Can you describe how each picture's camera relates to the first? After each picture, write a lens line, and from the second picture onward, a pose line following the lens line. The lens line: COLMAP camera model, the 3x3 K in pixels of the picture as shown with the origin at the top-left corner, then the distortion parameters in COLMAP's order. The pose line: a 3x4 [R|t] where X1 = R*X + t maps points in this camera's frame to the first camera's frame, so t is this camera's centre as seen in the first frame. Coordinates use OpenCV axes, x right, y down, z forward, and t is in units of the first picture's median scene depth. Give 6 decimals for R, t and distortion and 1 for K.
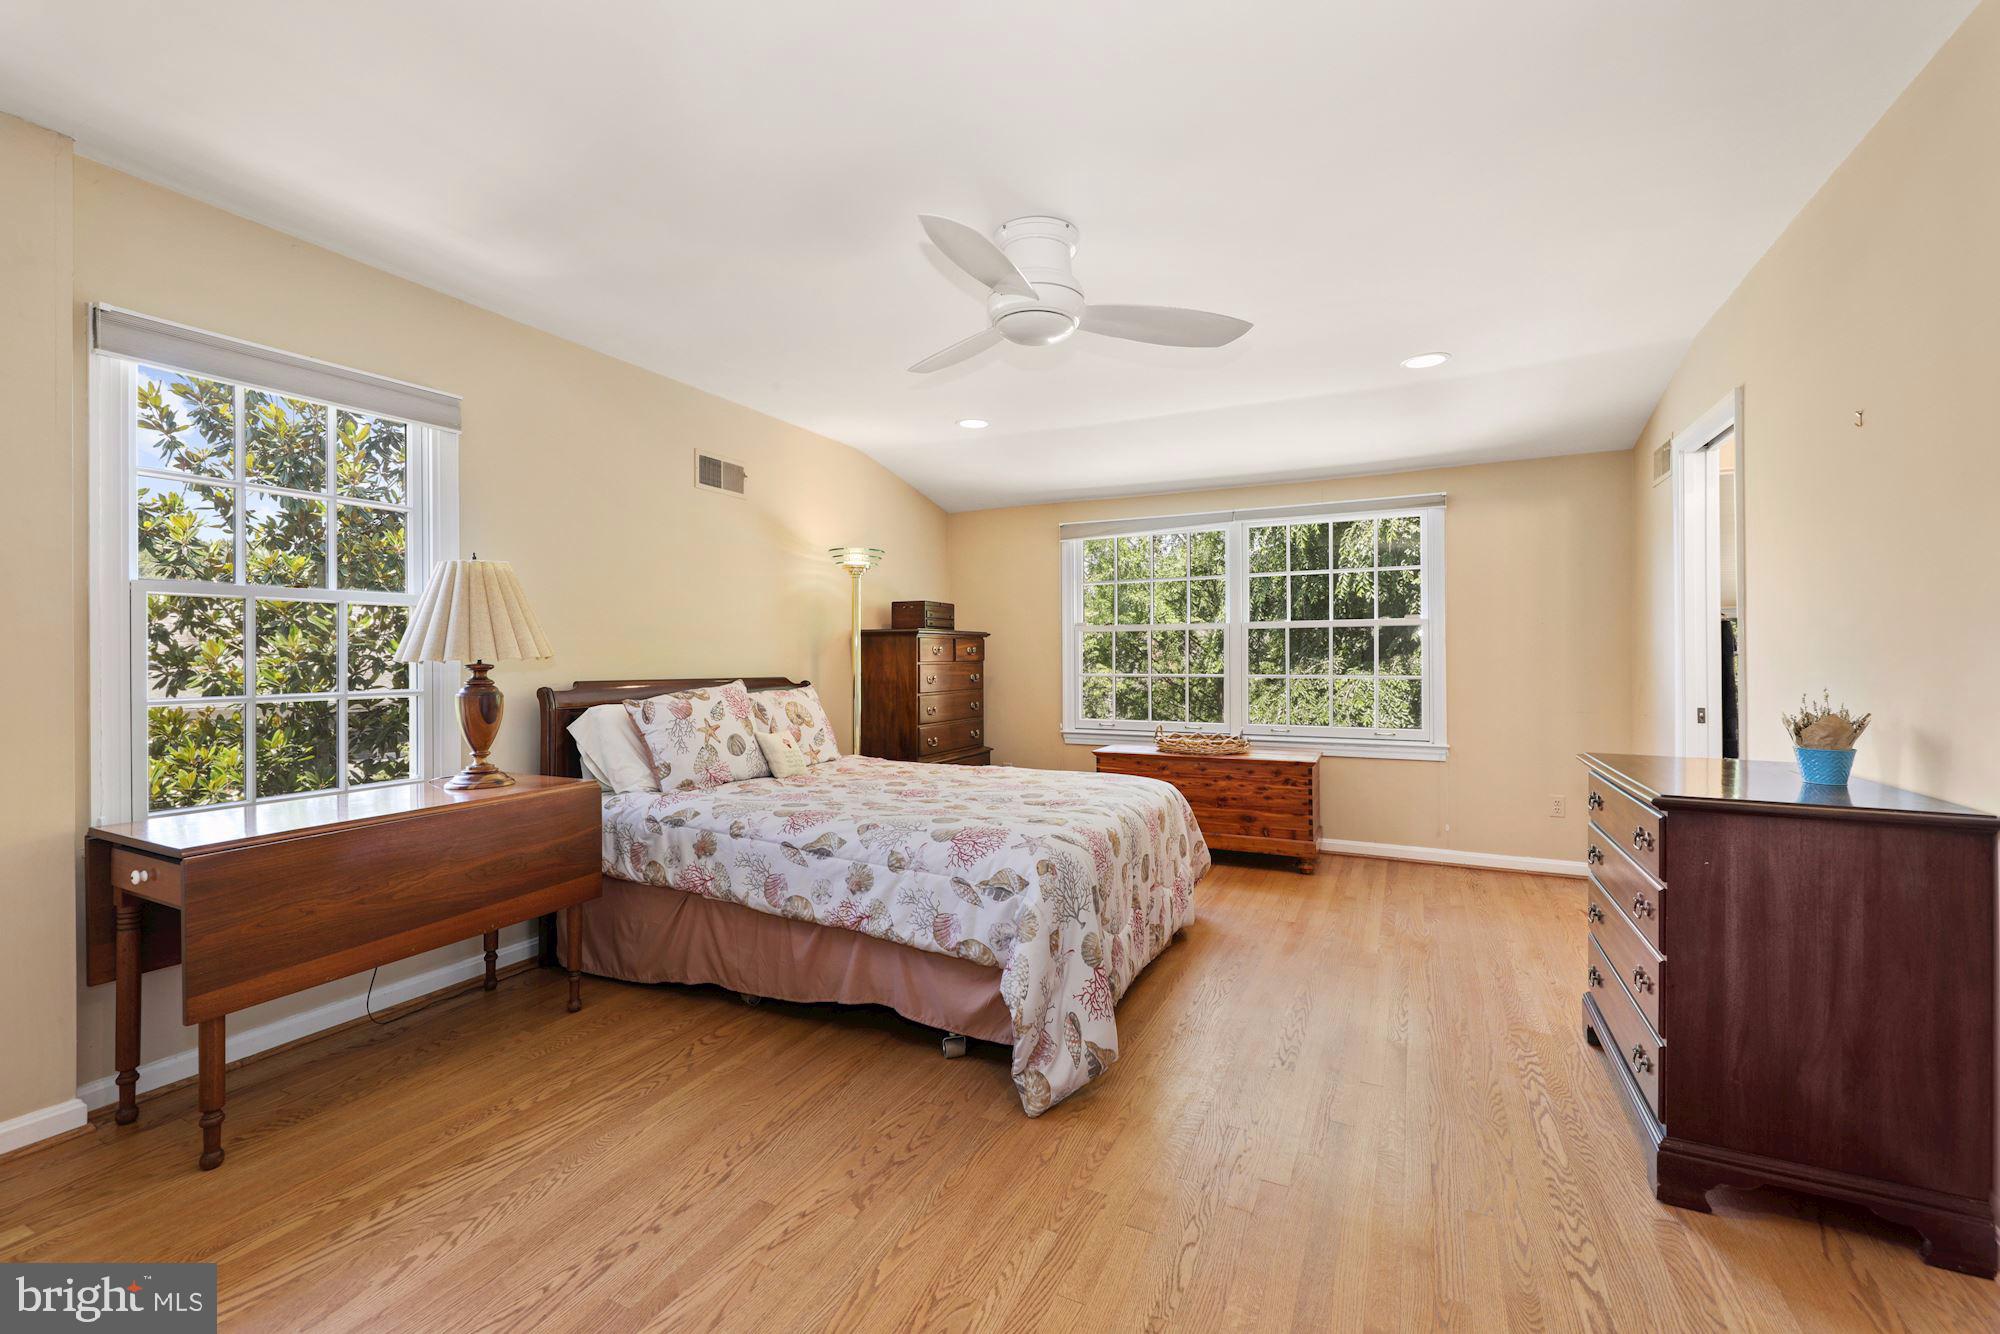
lens RADIAL K [[817.2, 0, 998.2], [0, 817.2, 658.6], [0, 0, 1]] dist [-0.017538, -0.000003]
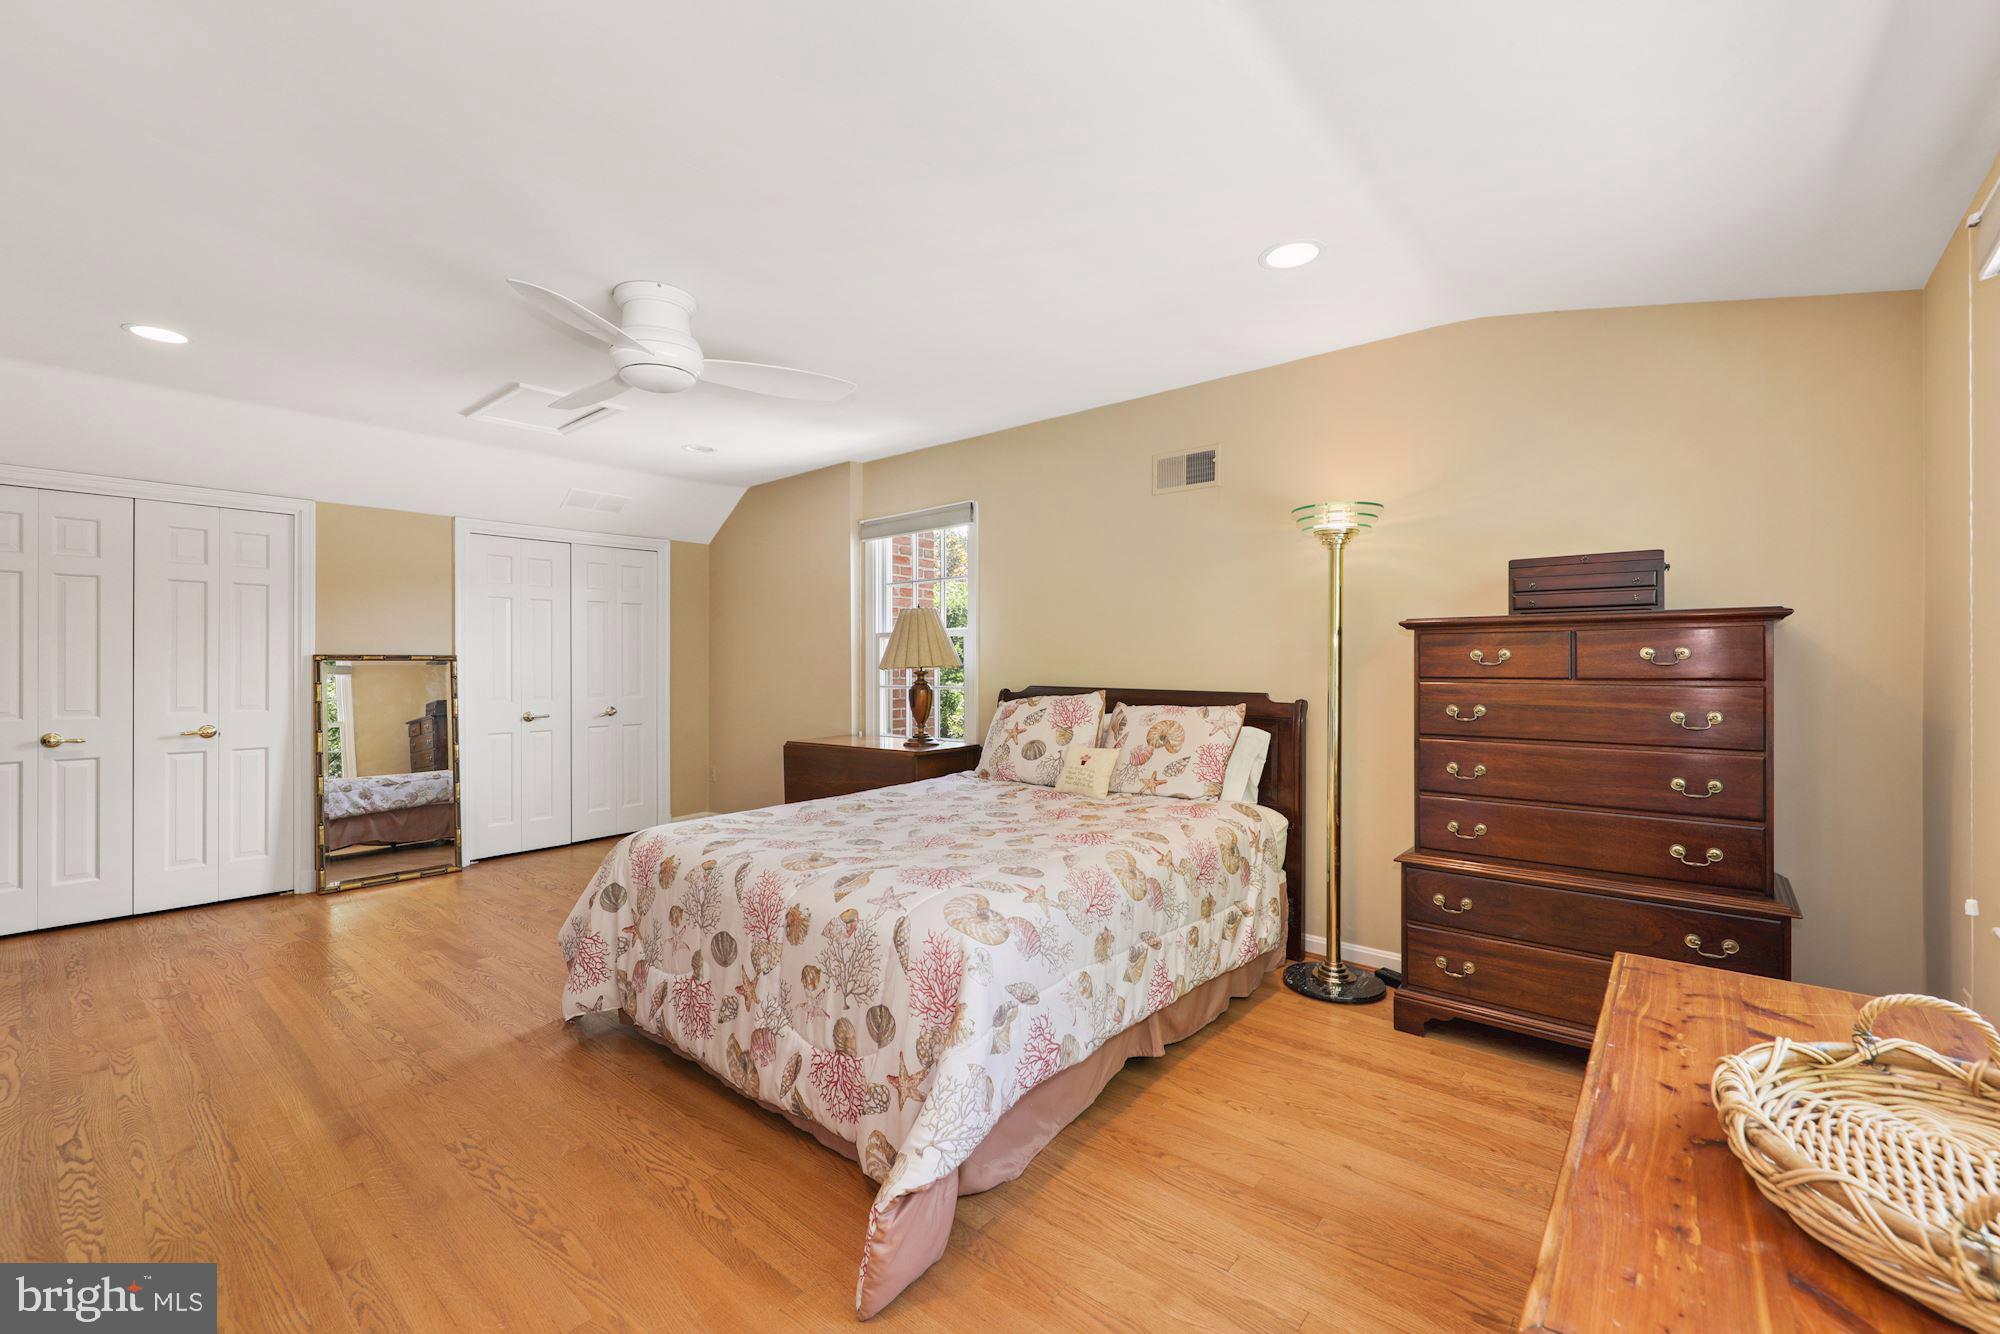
lens RADIAL K [[817.2, 0, 998.5], [0, 817.2, 665.8], [0, 0, 1]] dist [-0.017538, -0.000003]
pose [[-0.225439, 0.002850, -0.974253, 0.673657], [-0.002006, 0.999992, 0.003389, -0.007173], [0.974255, 0.002718, -0.225431, 1.107421]]
